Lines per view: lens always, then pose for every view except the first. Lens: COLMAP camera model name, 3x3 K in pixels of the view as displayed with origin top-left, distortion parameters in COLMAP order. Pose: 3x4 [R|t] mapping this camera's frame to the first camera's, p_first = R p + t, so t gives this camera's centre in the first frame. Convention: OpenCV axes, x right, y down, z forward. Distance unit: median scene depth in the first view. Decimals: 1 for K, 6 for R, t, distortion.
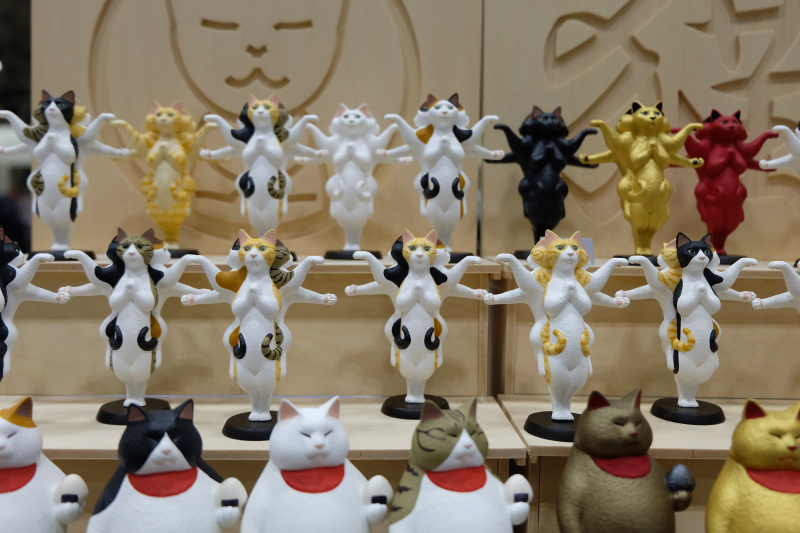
lens RADIAL K [[736.2, 0, 397.2], [0, 736.2, 267.4], [0, 0, 1]] dist [0.018354, 0.000000]
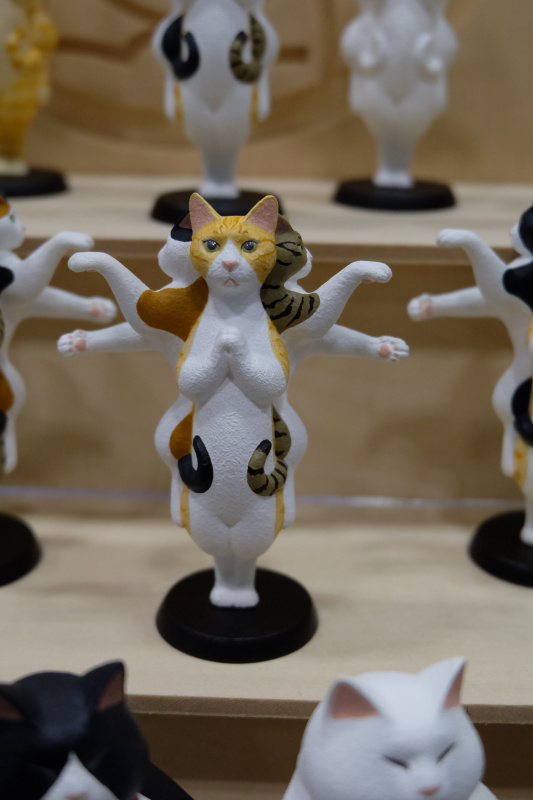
lens RADIAL K [[1161.4, 0, 269.0], [0, 1161.4, 398.7], [0, 0, 1]] dist [-0.118345, 0.000000]
pose [[0.998827, 0.027388, -0.039932, -0.142792], [-0.015277, 0.960795, 0.276838, -0.124692], [0.045949, -0.275903, 0.960087, 0.342118]]
